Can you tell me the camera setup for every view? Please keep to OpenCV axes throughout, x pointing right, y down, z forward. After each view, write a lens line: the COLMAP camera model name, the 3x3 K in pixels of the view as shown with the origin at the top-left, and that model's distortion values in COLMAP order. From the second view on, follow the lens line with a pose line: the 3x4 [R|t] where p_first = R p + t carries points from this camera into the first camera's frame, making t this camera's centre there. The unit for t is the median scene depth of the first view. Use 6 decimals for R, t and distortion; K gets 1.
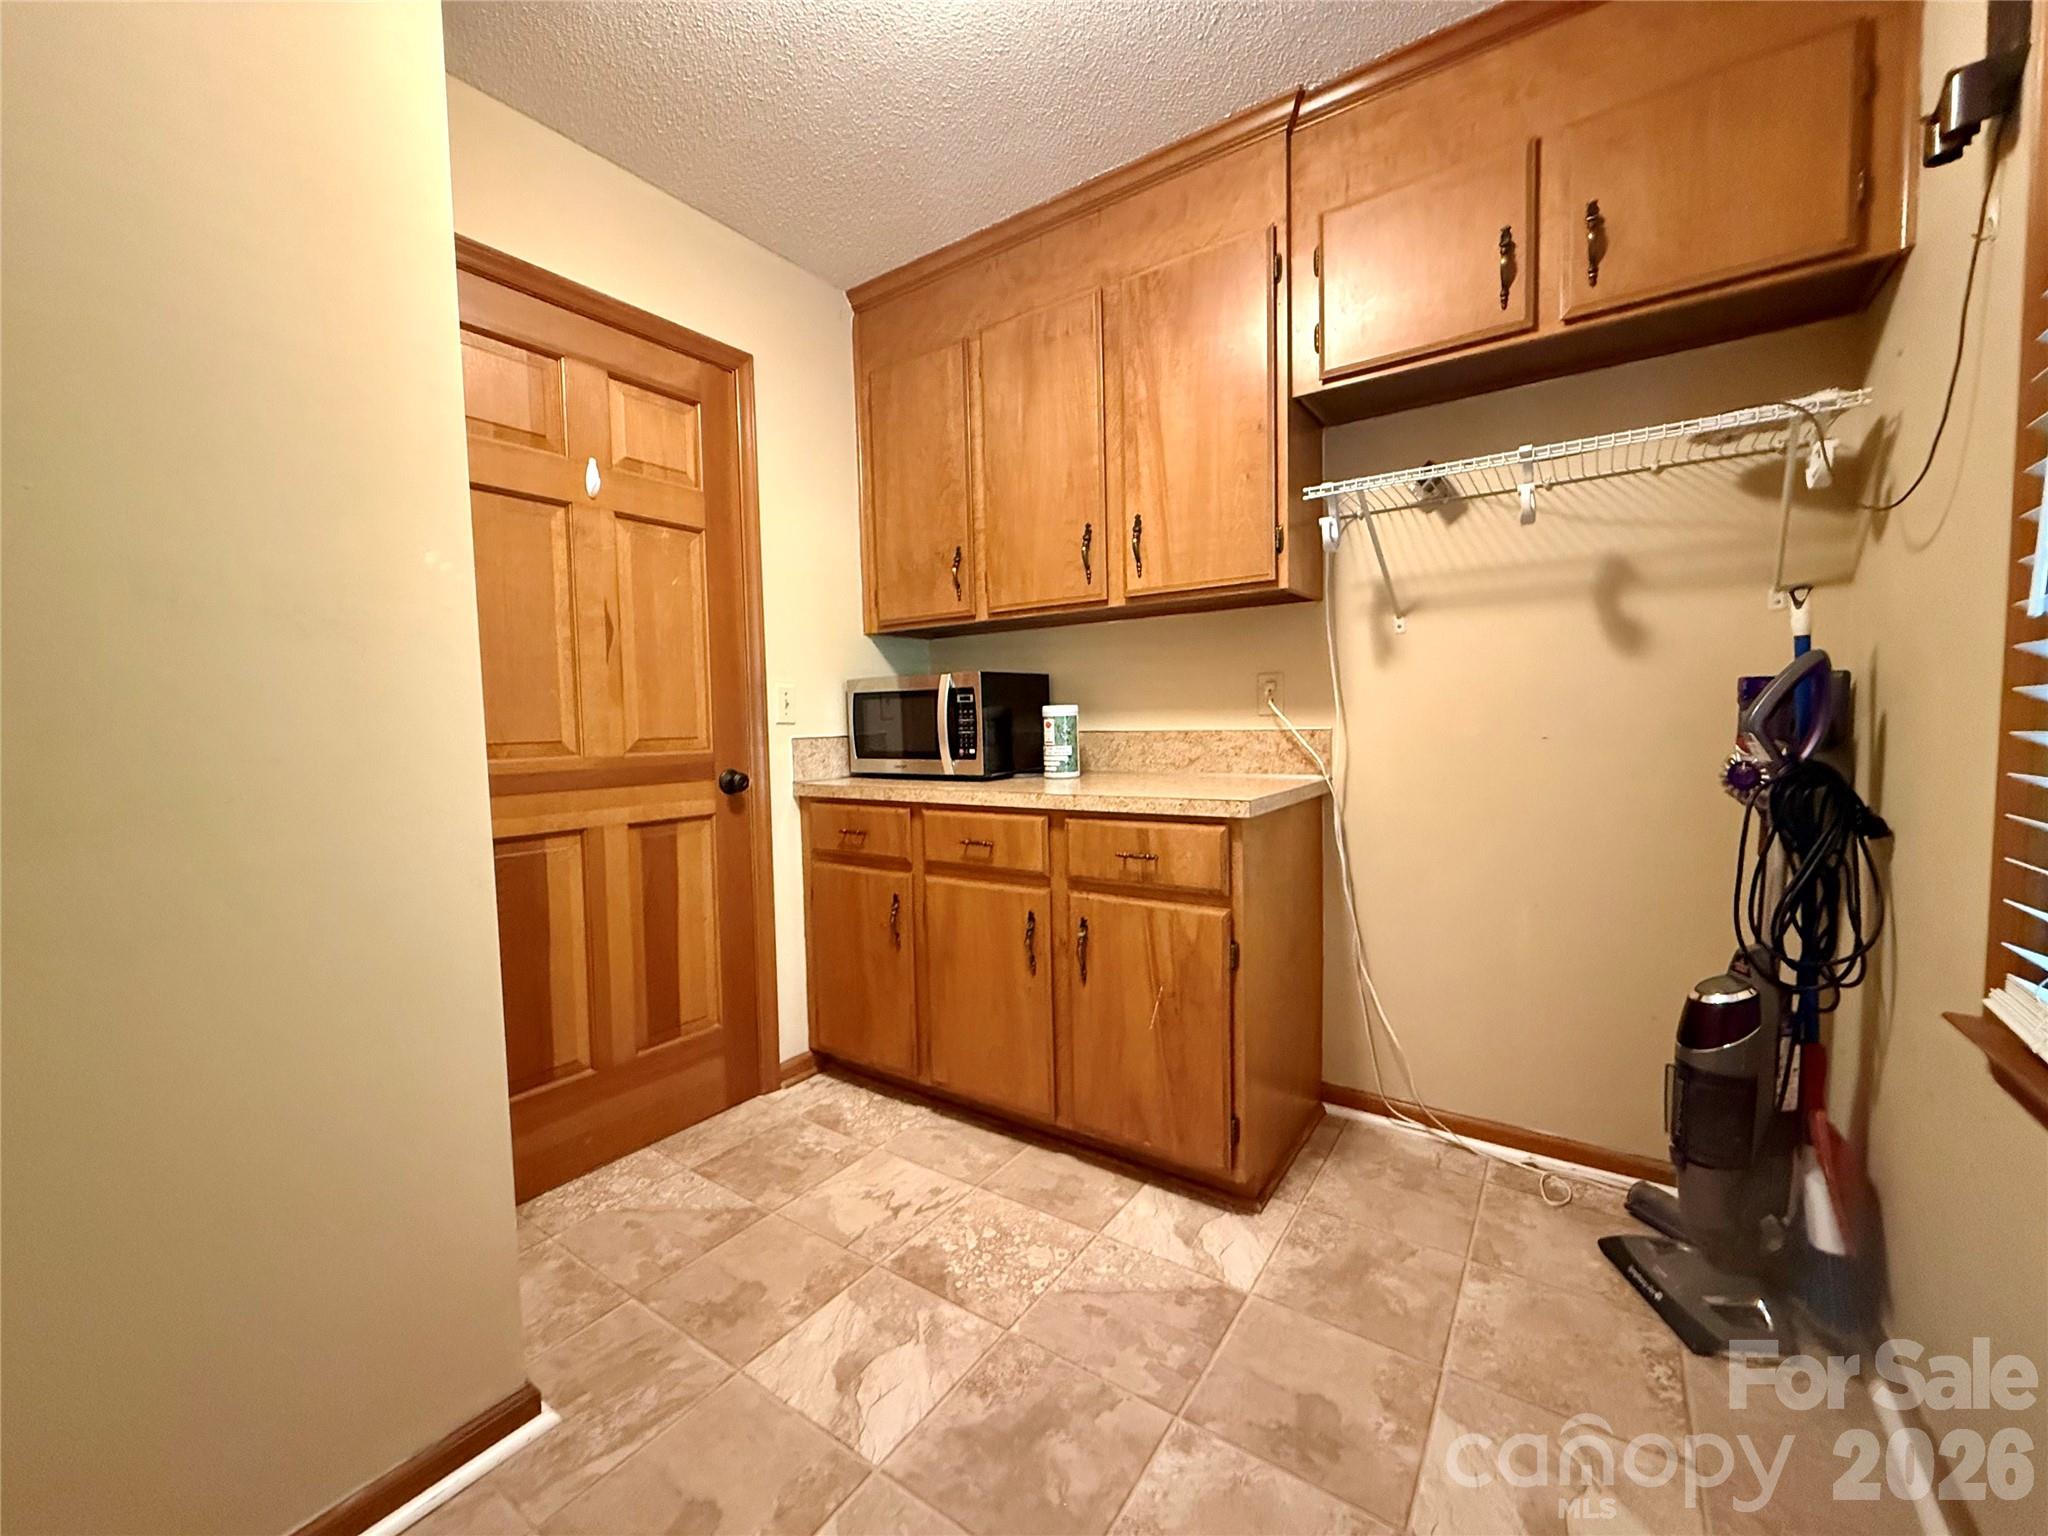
lens RADIAL K [[815.8, 0, 1029.4], [0, 815.8, 760.5], [0, 0, 1]] dist [-0.000203, 0.000160]
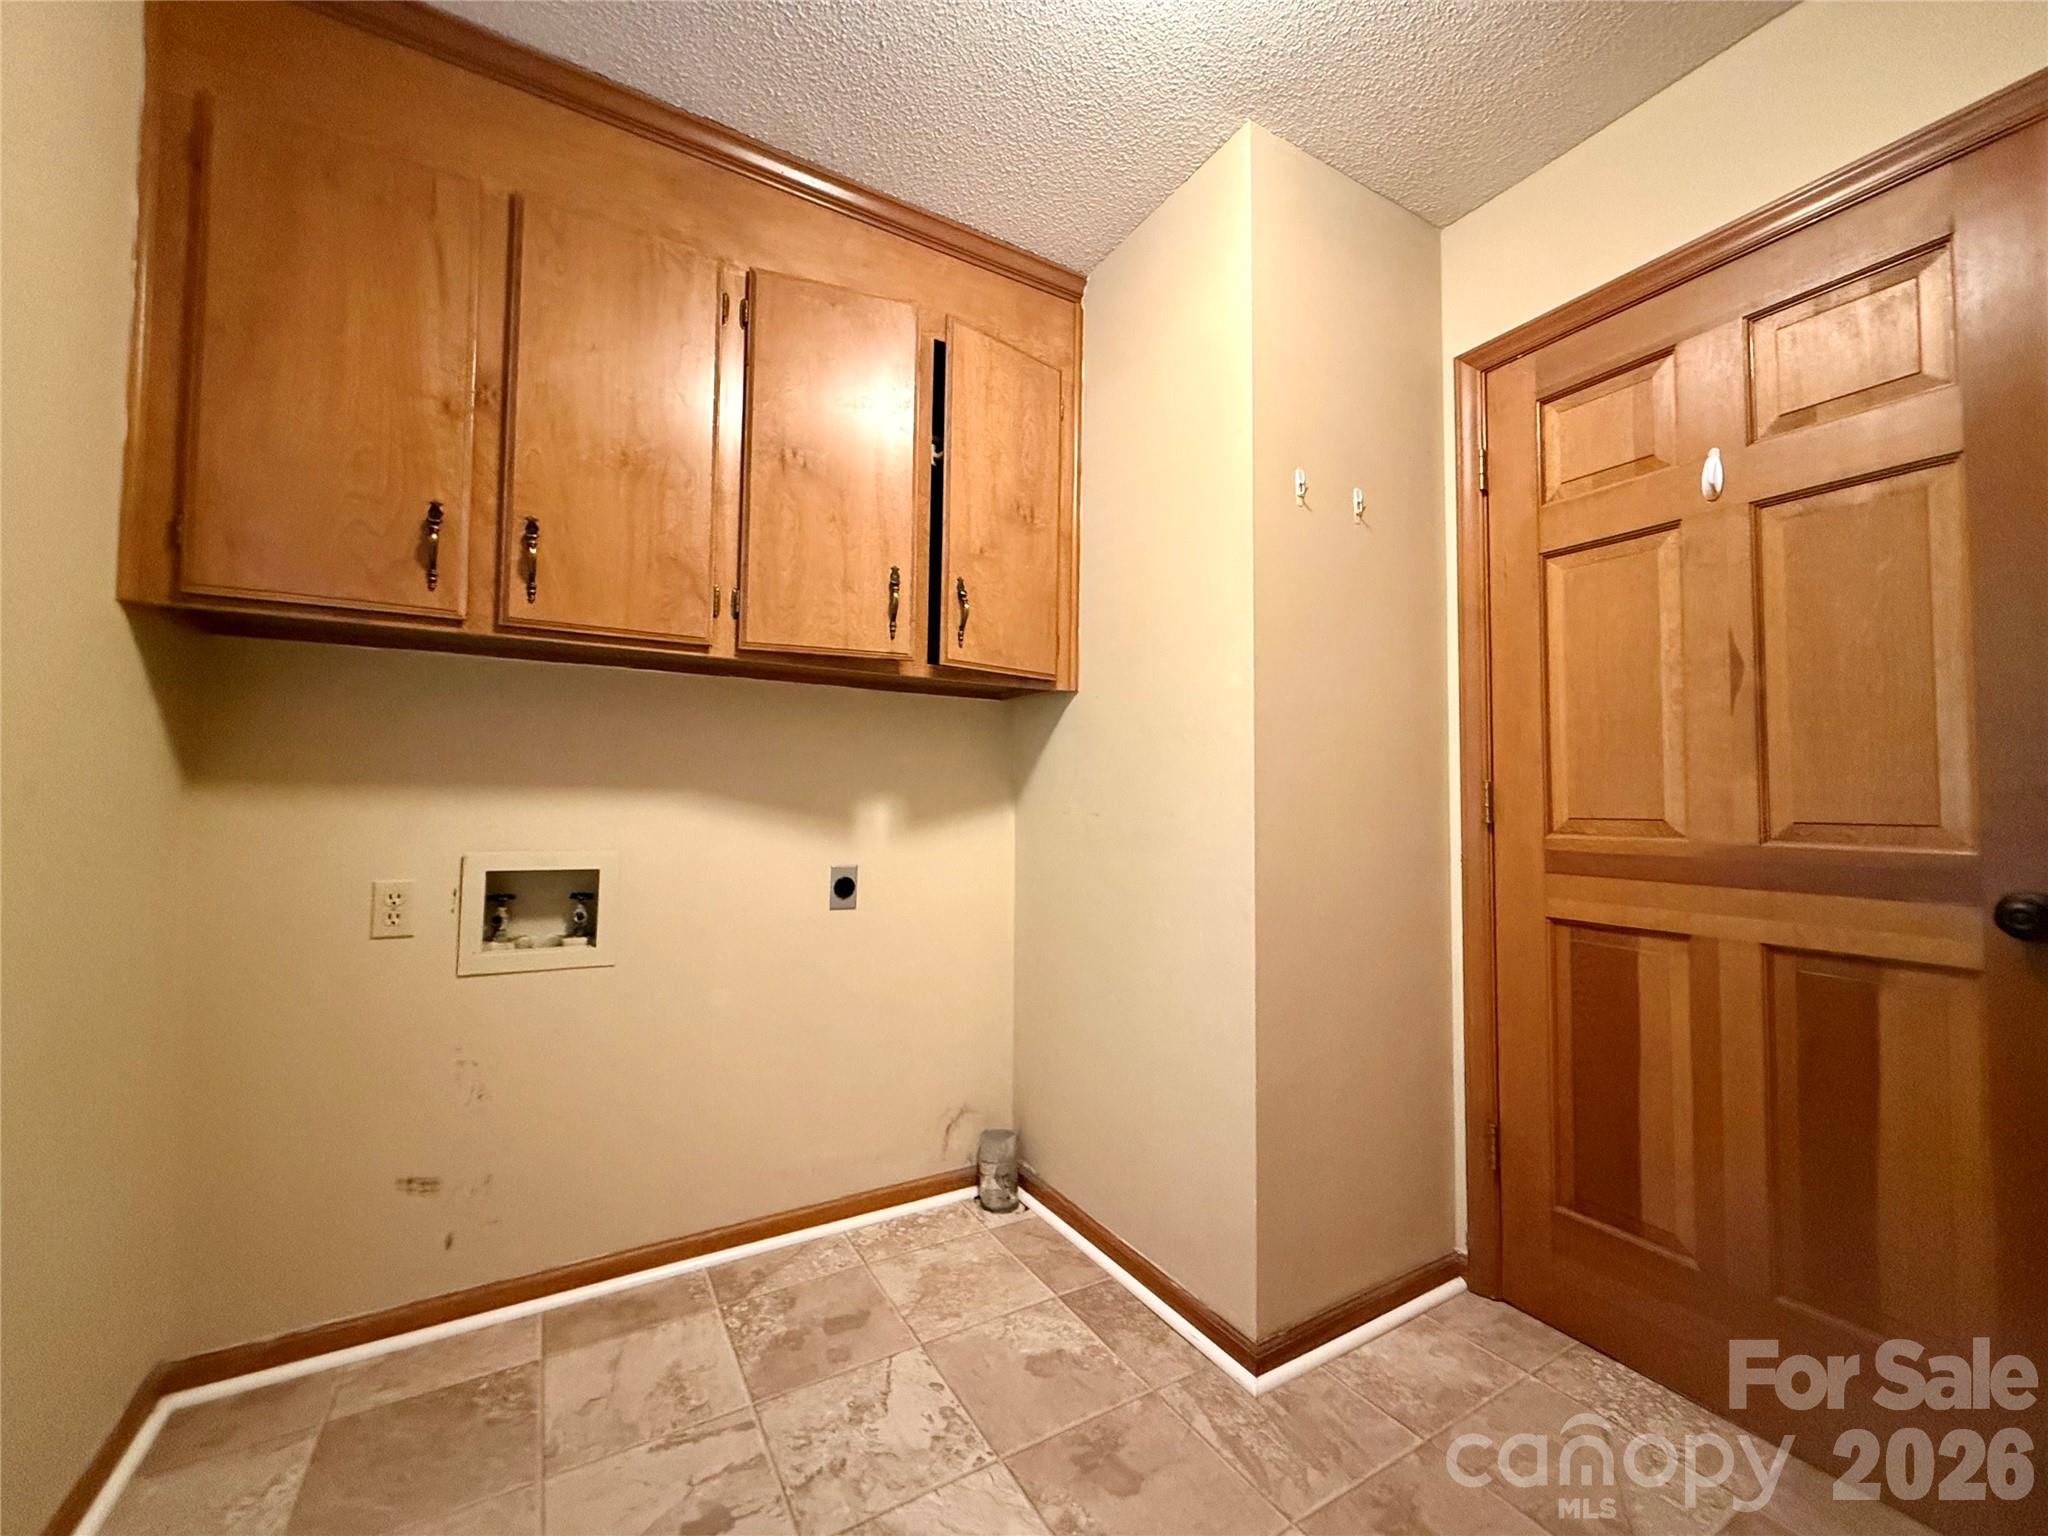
lens RADIAL K [[815.8, 0, 1030.5], [0, 815.8, 775.0], [0, 0, 1]] dist [-0.000203, 0.000160]
pose [[-0.421914, -0.024876, -0.906295, 0.414430], [-0.052794, 0.998601, -0.002832, -0.031553], [0.905097, 0.046652, -0.422637, 0.764723]]
